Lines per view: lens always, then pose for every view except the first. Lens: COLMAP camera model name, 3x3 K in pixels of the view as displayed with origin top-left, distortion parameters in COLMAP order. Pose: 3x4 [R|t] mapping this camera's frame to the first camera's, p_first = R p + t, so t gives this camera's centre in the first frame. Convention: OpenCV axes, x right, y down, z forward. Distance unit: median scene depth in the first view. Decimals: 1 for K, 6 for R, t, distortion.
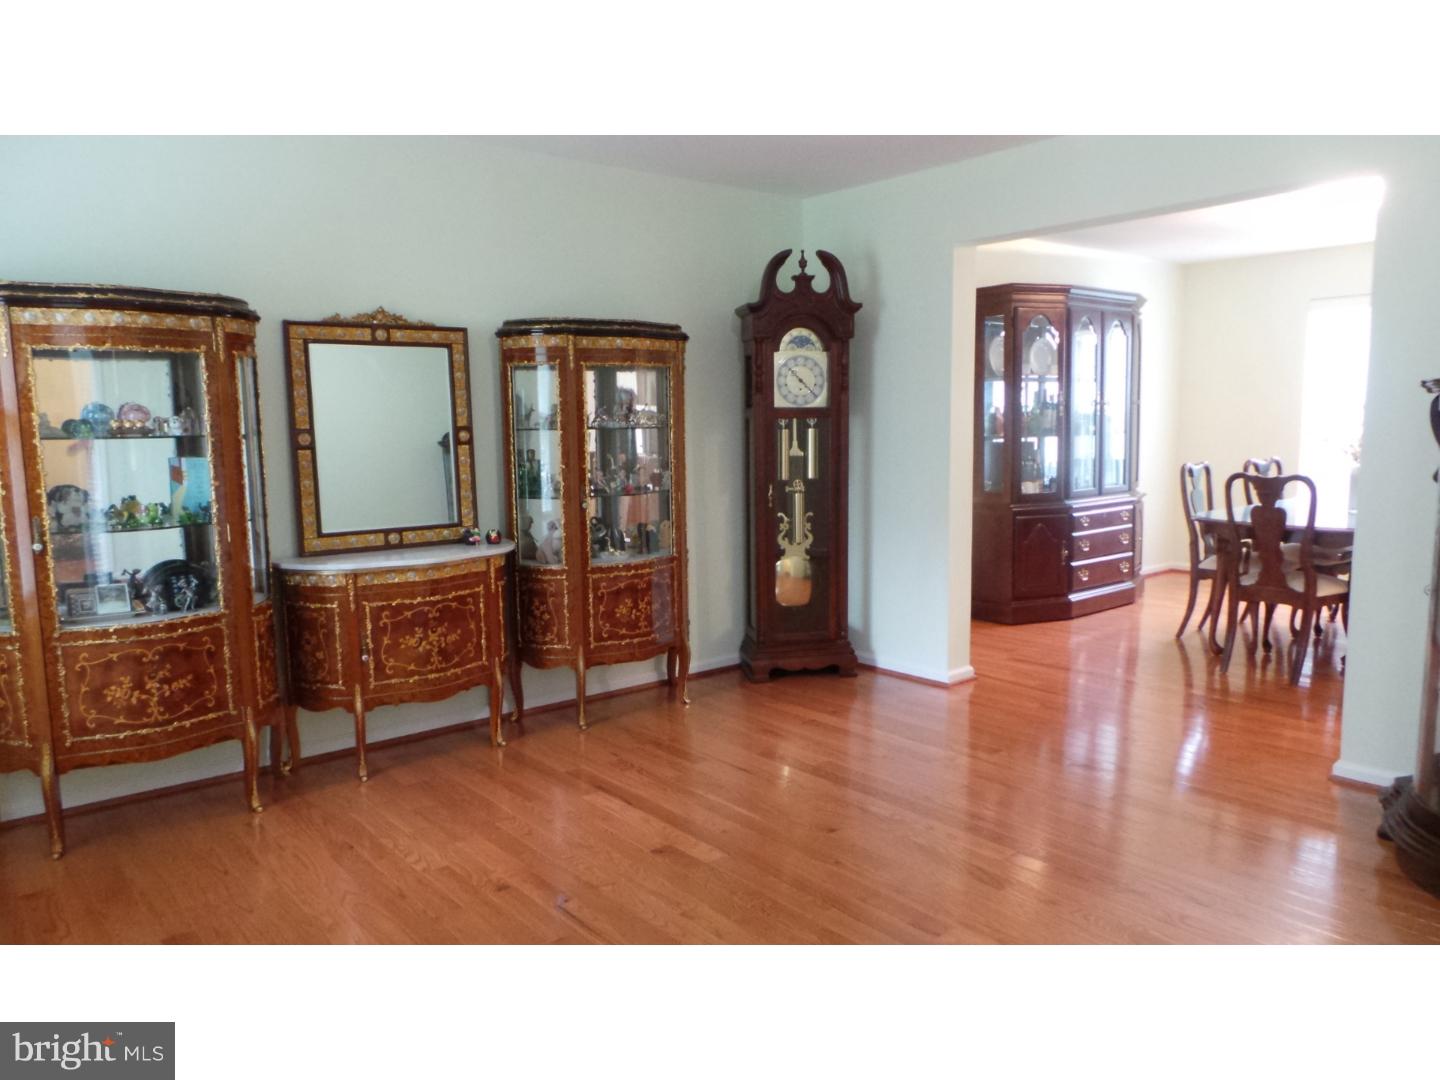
lens RADIAL K [[989.2, 0, 720.0], [0, 989.2, 540.0], [0, 0, 1]] dist [-0.000712, 0.004512]
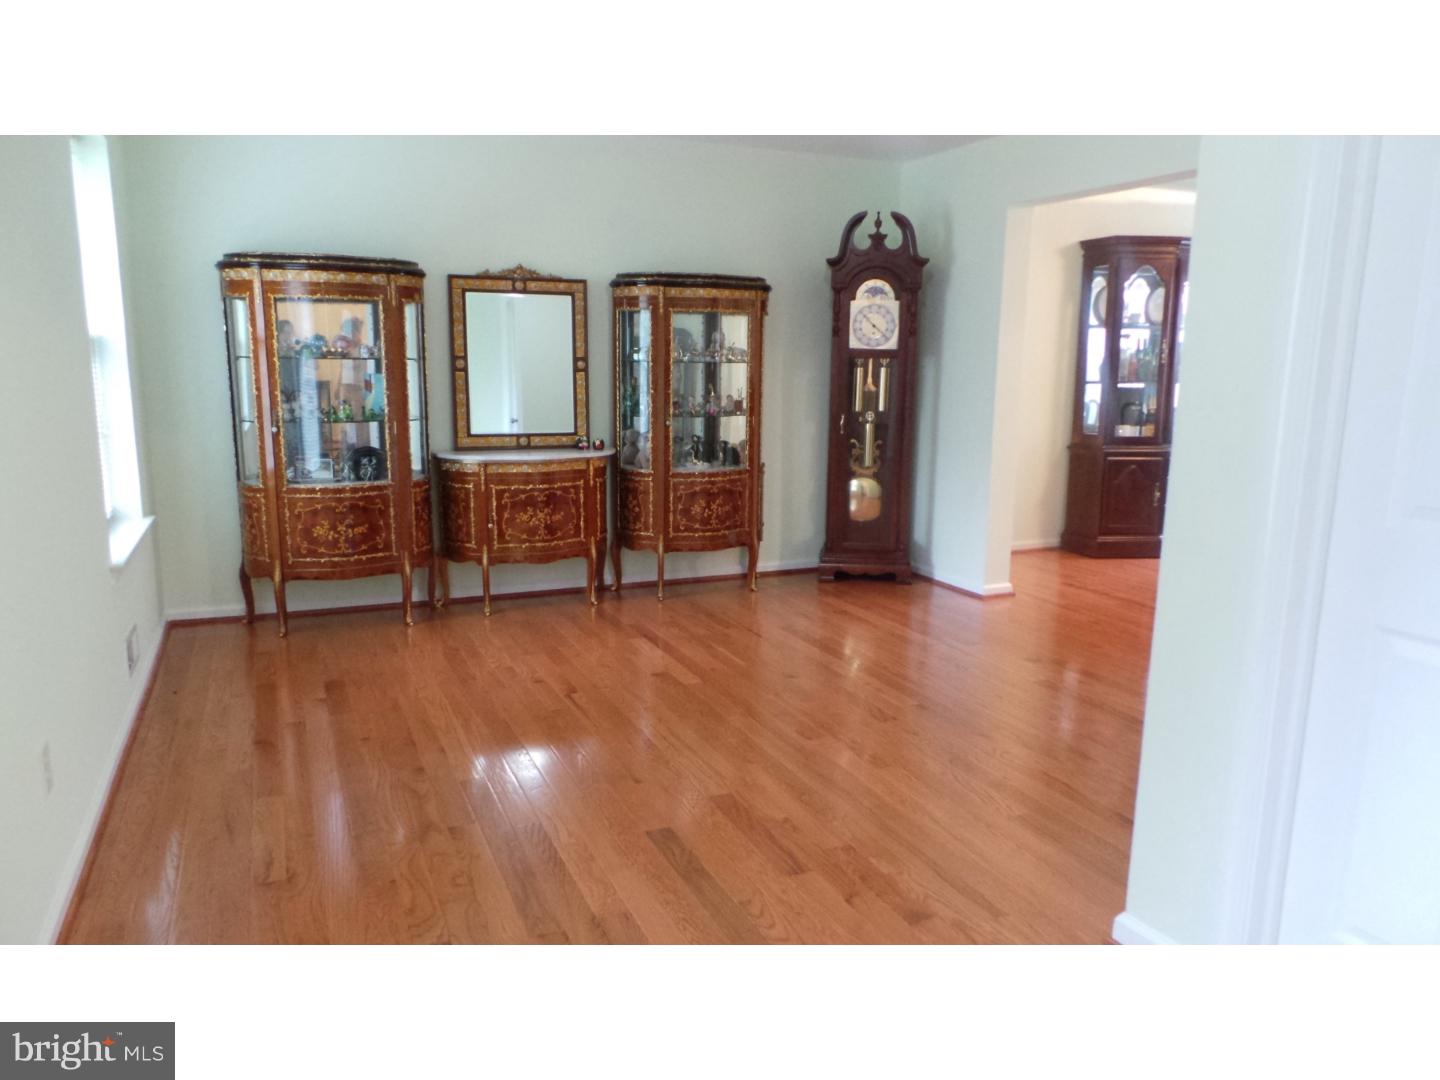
lens RADIAL K [[978.5, 0, 720.0], [0, 978.5, 540.0], [0, 0, 1]] dist [-0.009441, -0.000182]
pose [[0.965275, 0.073379, -0.250717, 0.259169], [-0.057275, 0.995834, 0.070946, 0.021961], [0.254879, -0.054122, 0.965457, -0.201938]]
